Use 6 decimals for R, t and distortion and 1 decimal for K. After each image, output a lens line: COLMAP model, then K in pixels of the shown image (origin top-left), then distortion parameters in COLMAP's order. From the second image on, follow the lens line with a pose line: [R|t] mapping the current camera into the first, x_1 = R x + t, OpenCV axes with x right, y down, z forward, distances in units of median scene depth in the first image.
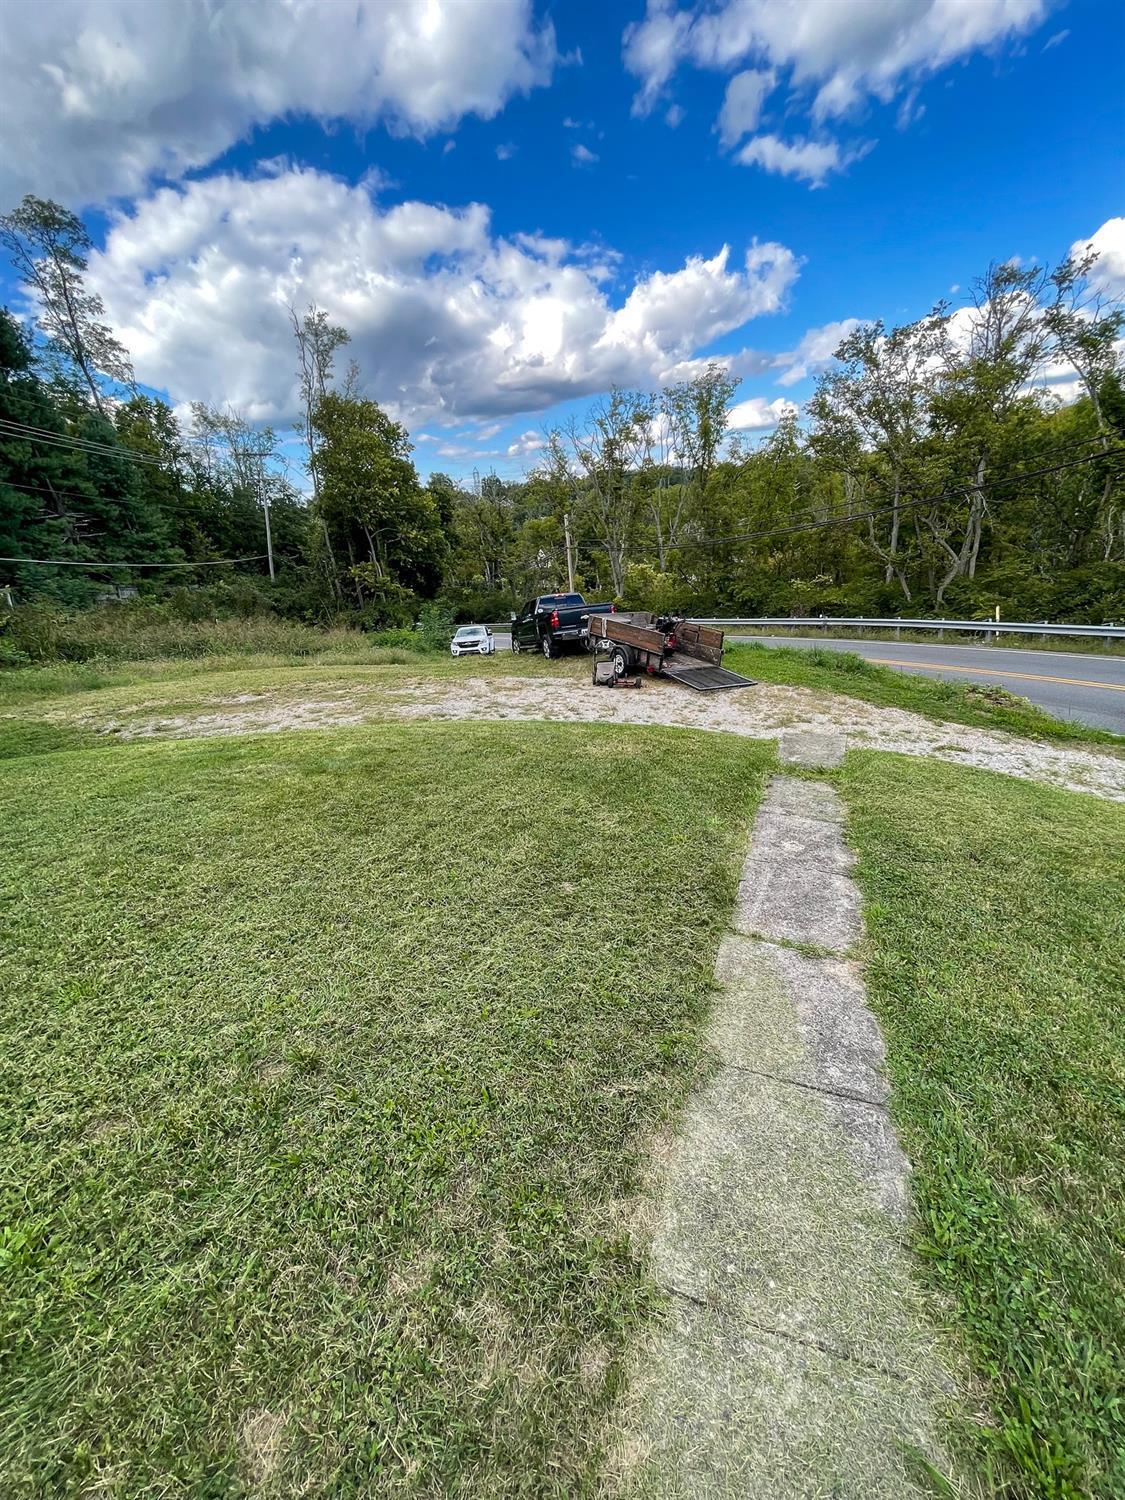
lens RADIAL K [[608.5, 0, 557.3], [0, 608.5, 749.7], [0, 0, 1]] dist [0.001374, 0.000330]
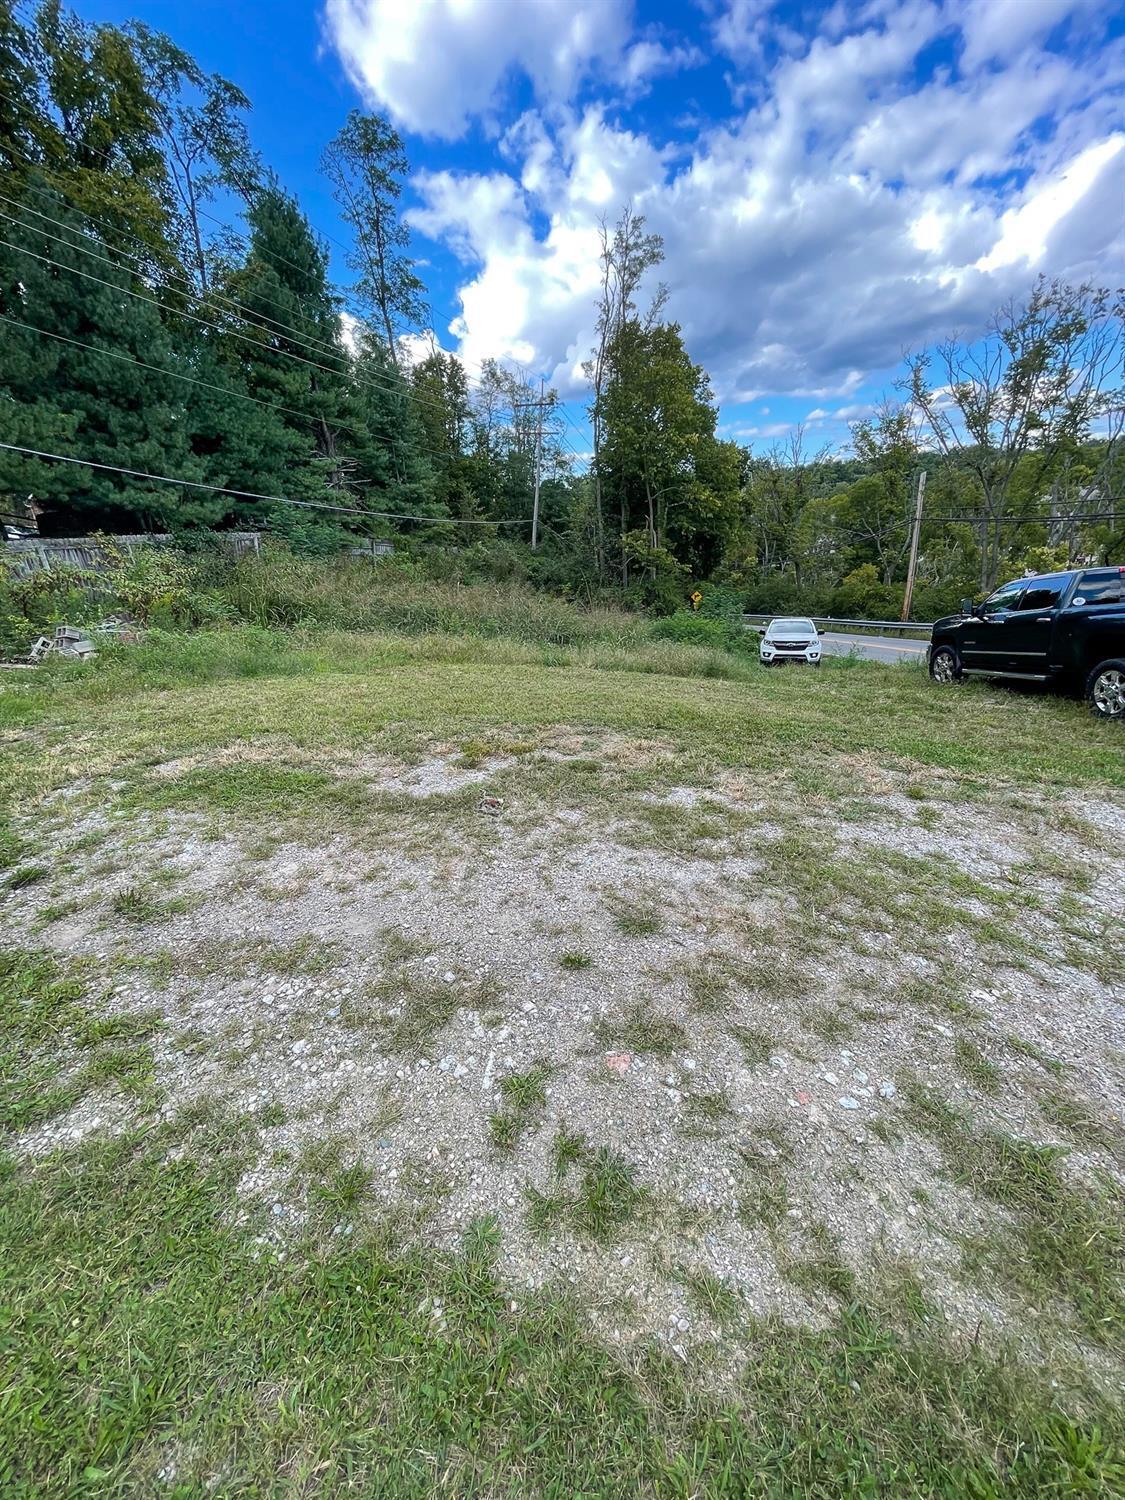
lens RADIAL K [[608.5, 0, 557.3], [0, 608.5, 749.7], [0, 0, 1]] dist [0.001374, 0.000330]
pose [[0.926518, 0.157420, -0.341736, -0.111772], [-0.150326, 0.987503, 0.047326, -0.045213], [0.344916, 0.007524, 0.938604, 0.236778]]
